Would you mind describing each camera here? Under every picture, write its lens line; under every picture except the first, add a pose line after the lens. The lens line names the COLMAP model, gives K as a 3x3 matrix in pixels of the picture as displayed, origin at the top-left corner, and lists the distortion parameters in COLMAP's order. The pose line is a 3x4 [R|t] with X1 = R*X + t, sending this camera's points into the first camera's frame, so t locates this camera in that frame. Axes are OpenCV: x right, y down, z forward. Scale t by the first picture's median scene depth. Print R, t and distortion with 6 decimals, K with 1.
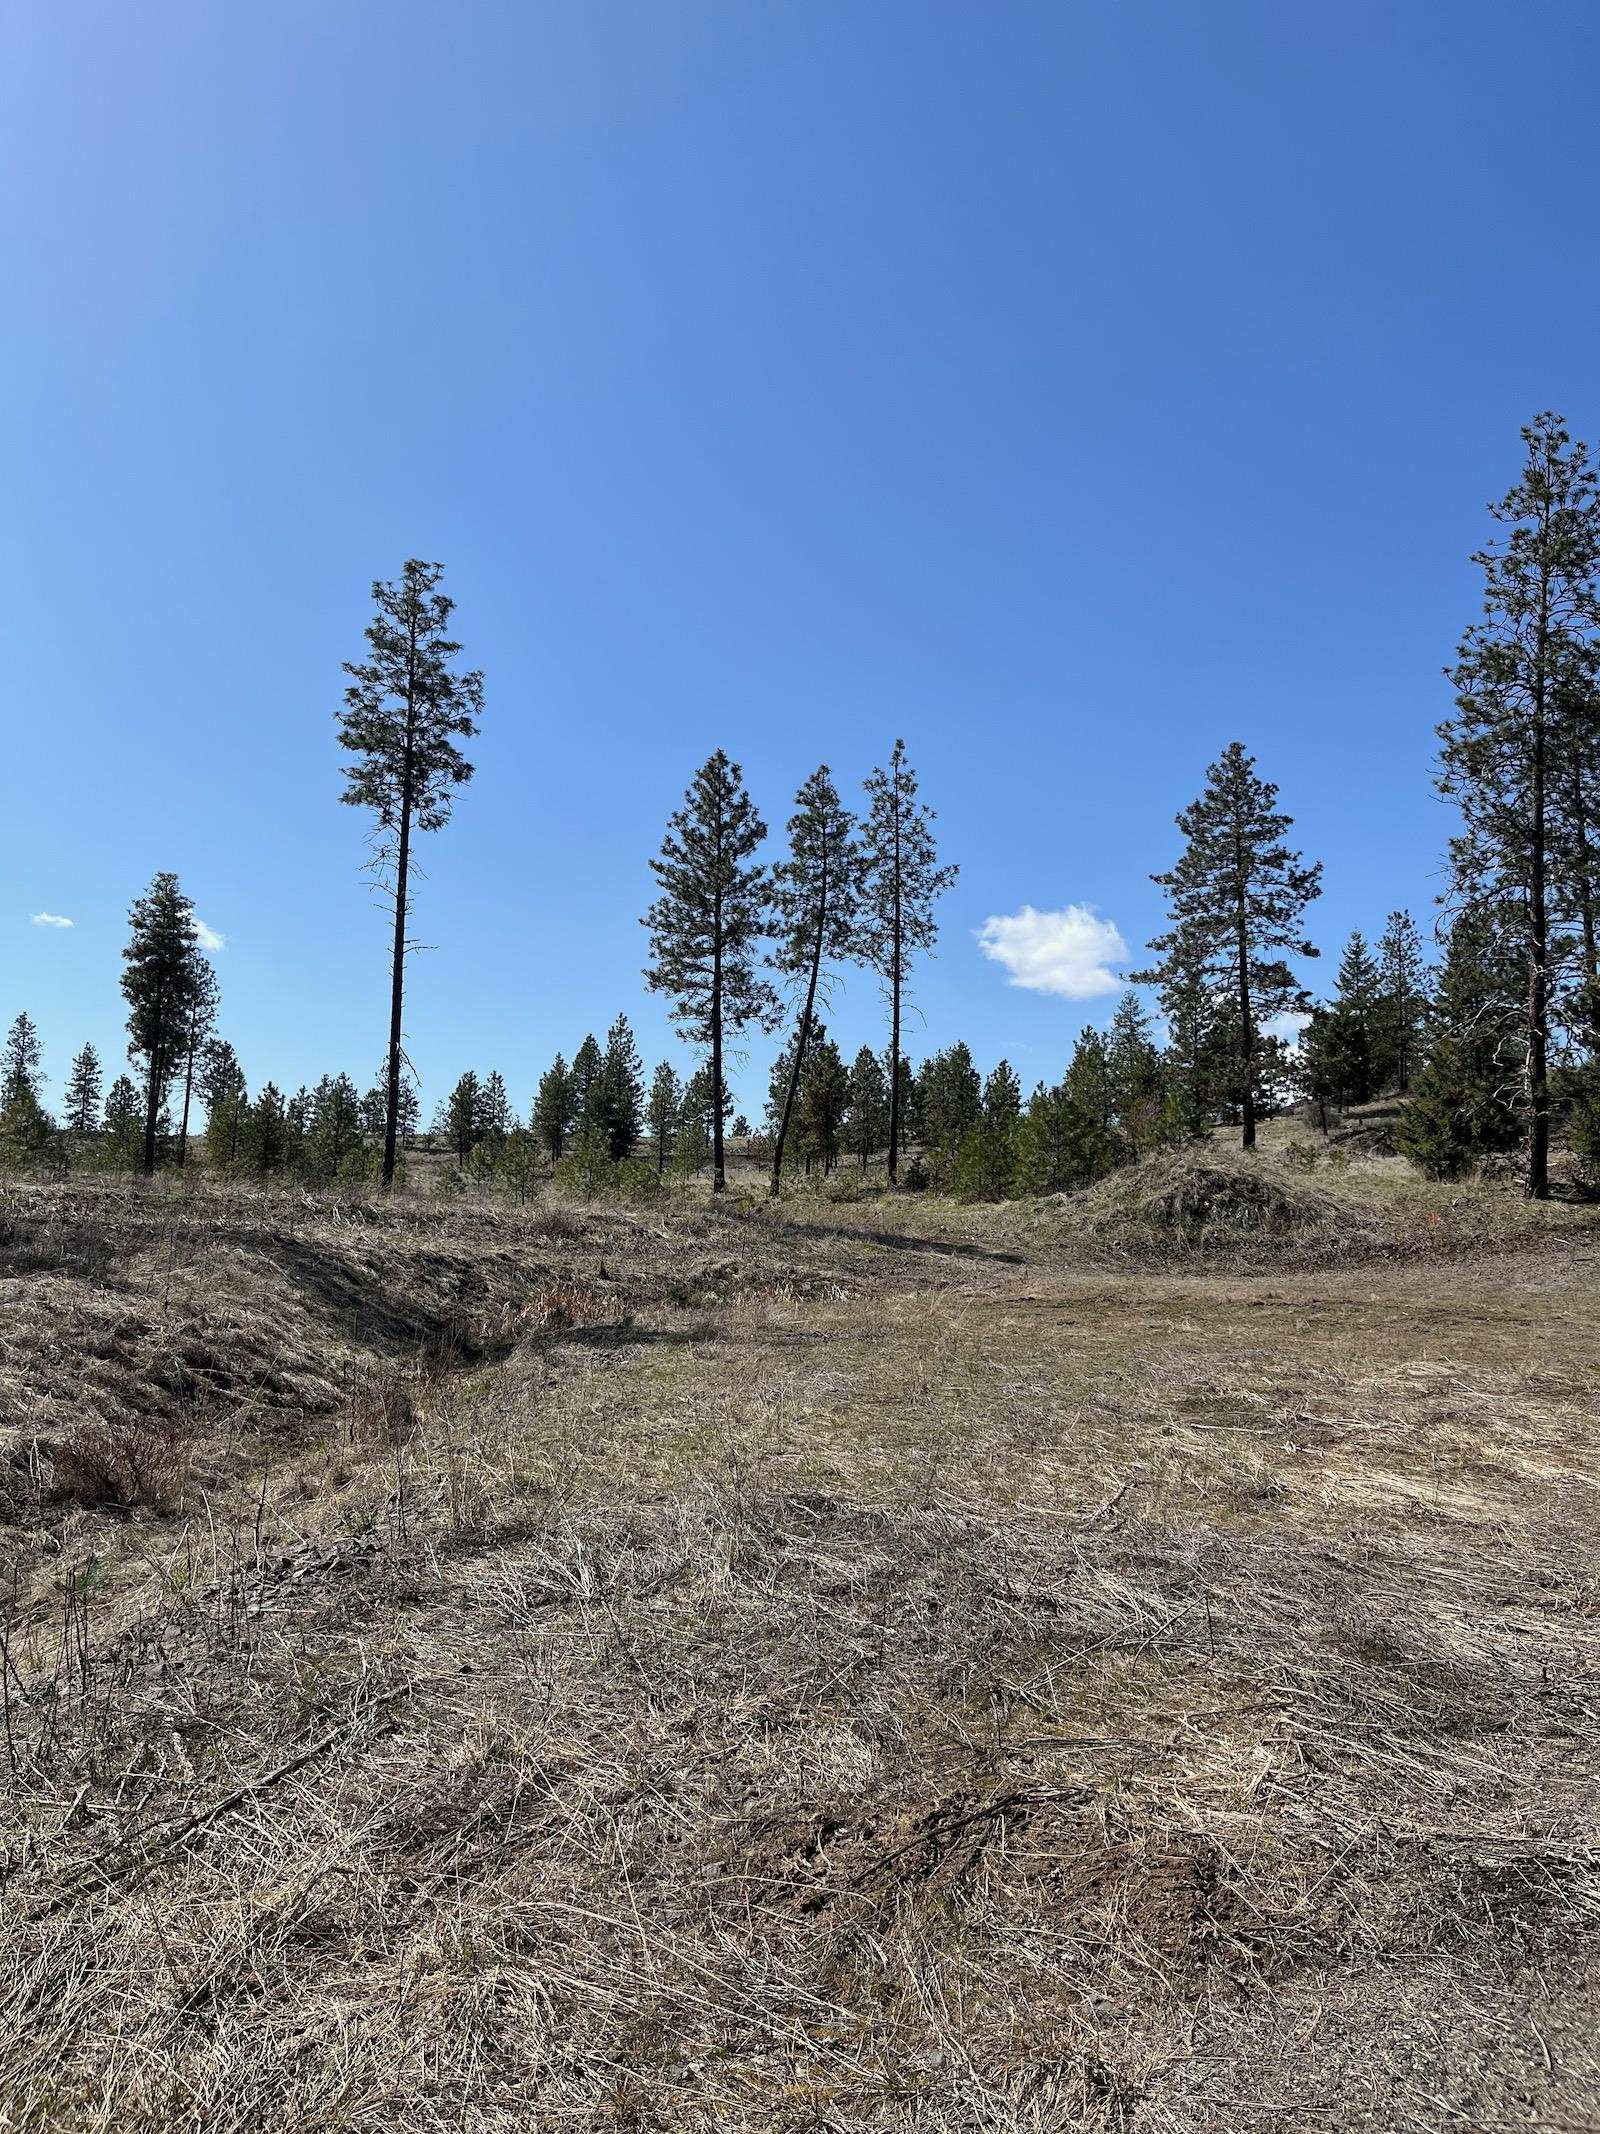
lens RADIAL K [[1649.6, 0, 831.1], [0, 1649.6, 1064.3], [0, 0, 1]] dist [0.045630, -0.072766]
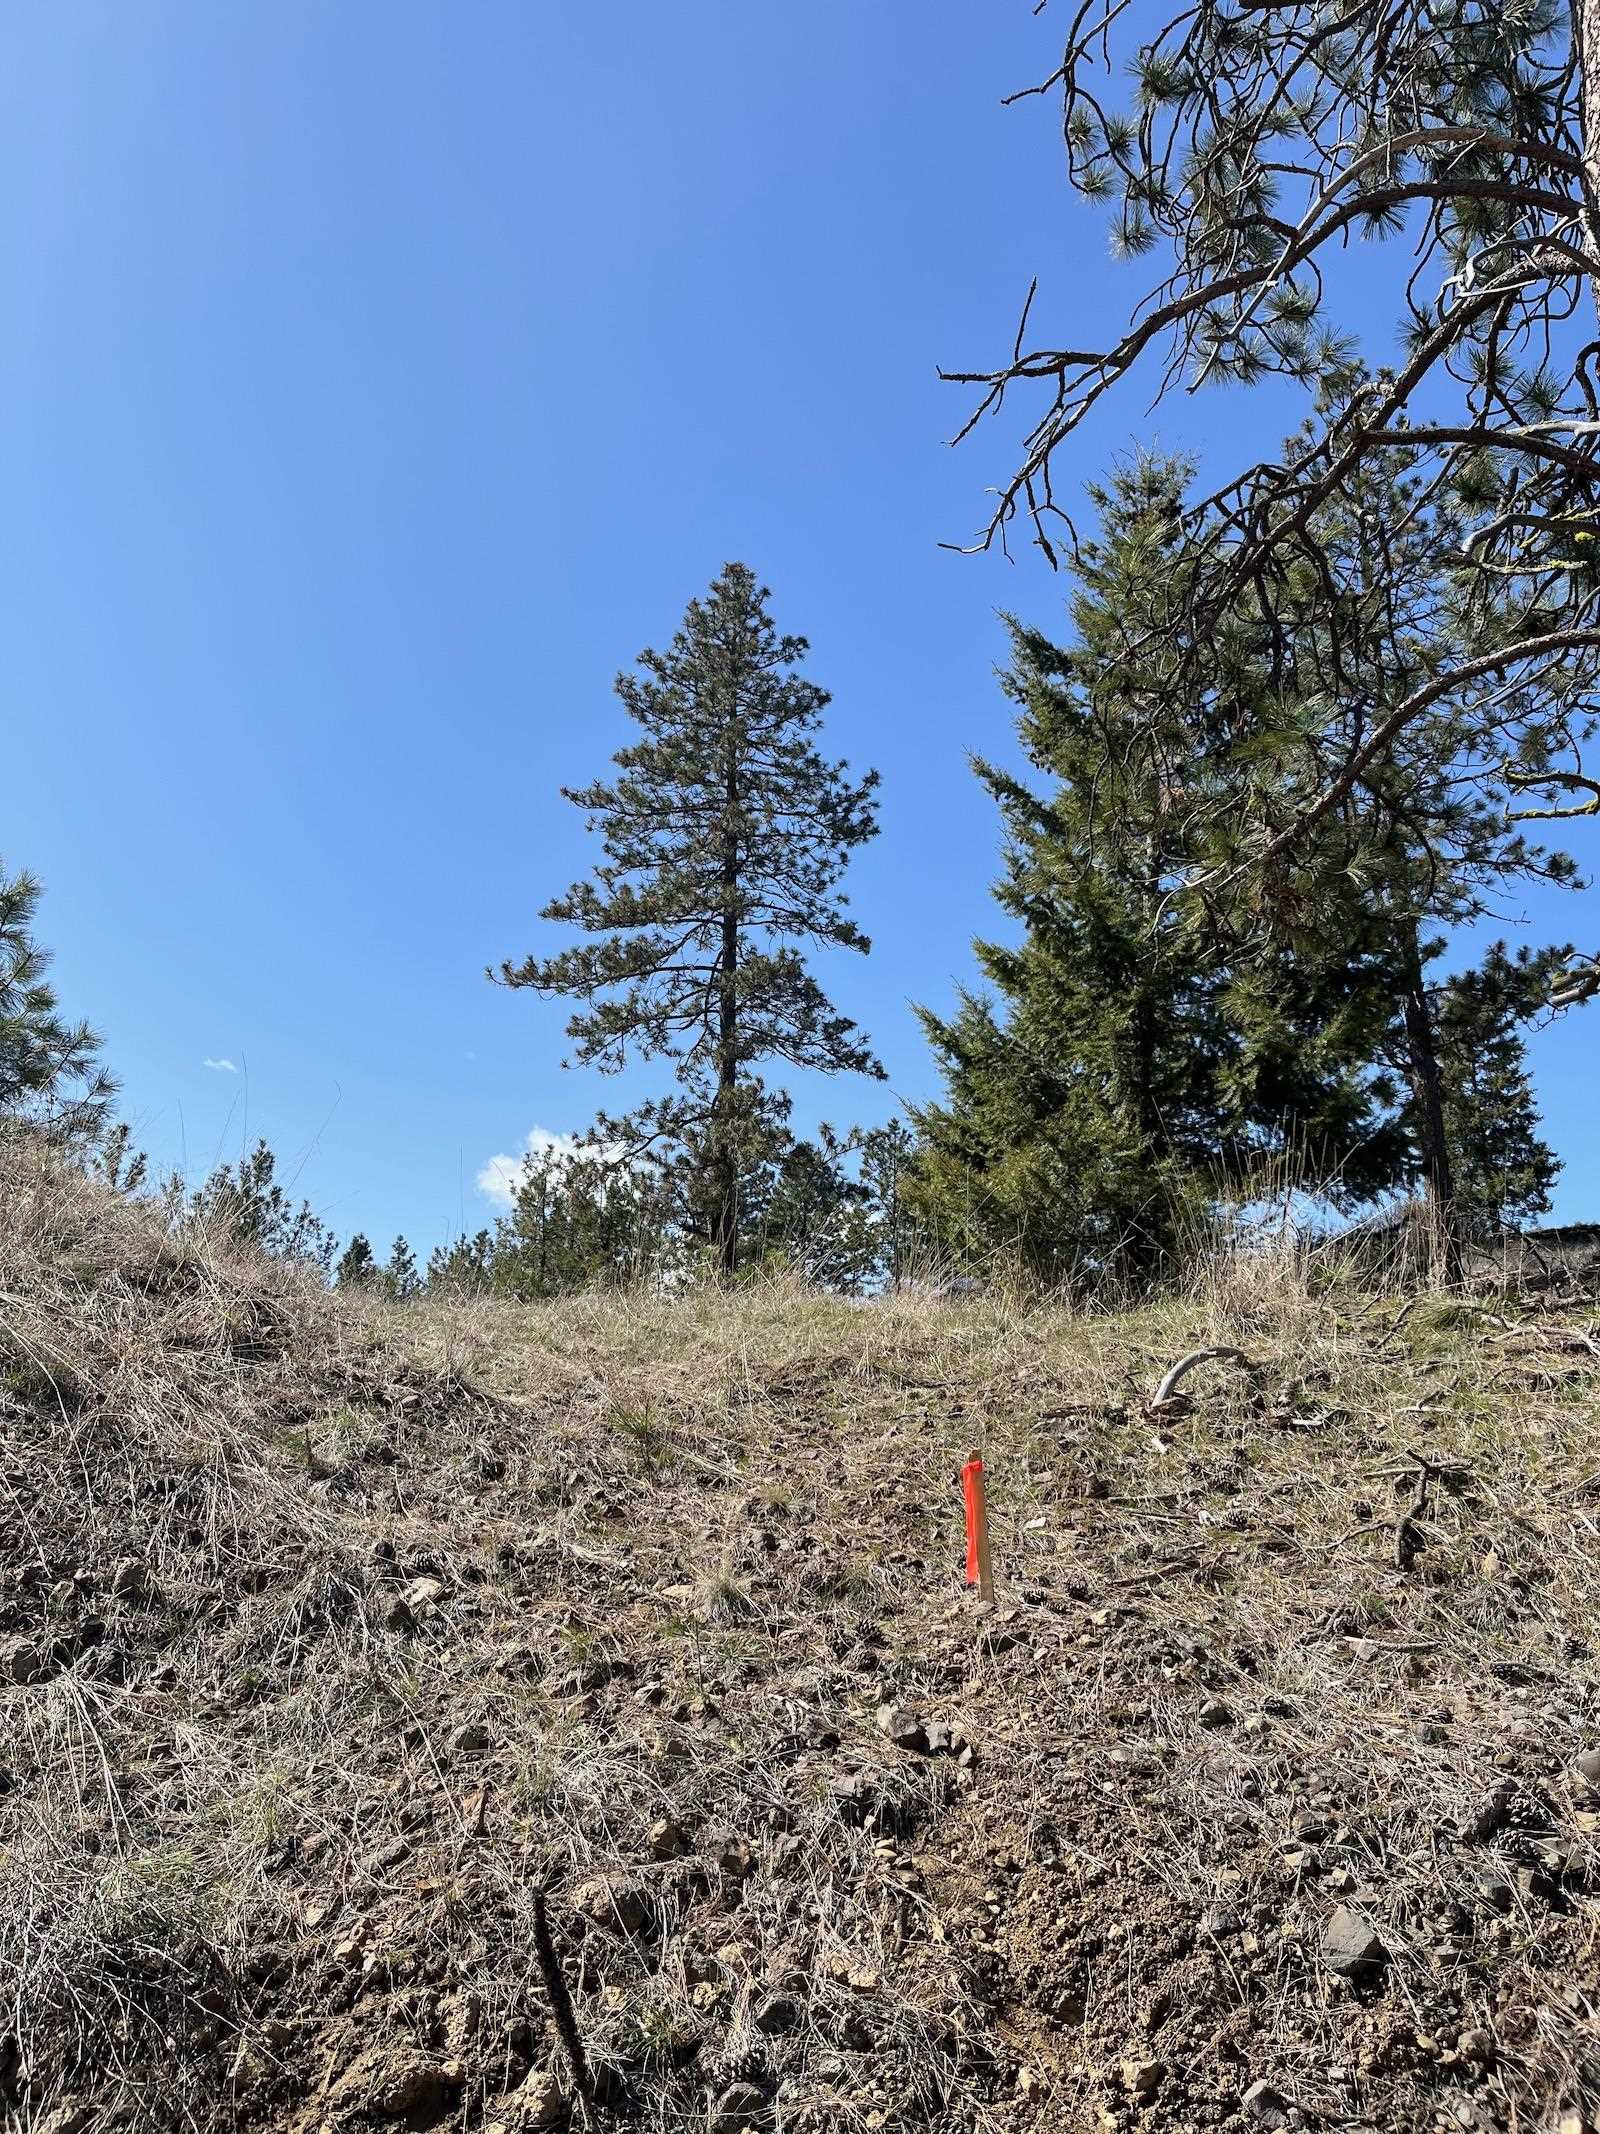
lens RADIAL K [[1649.6, 0, 831.1], [0, 1649.6, 1064.3], [0, 0, 1]] dist [0.045630, -0.072766]
pose [[0.980443, 0.063418, 0.186303, 0.188894], [-0.035130, 0.987849, -0.151394, 0.045799], [-0.193640, 0.141889, 0.970758, 0.509417]]
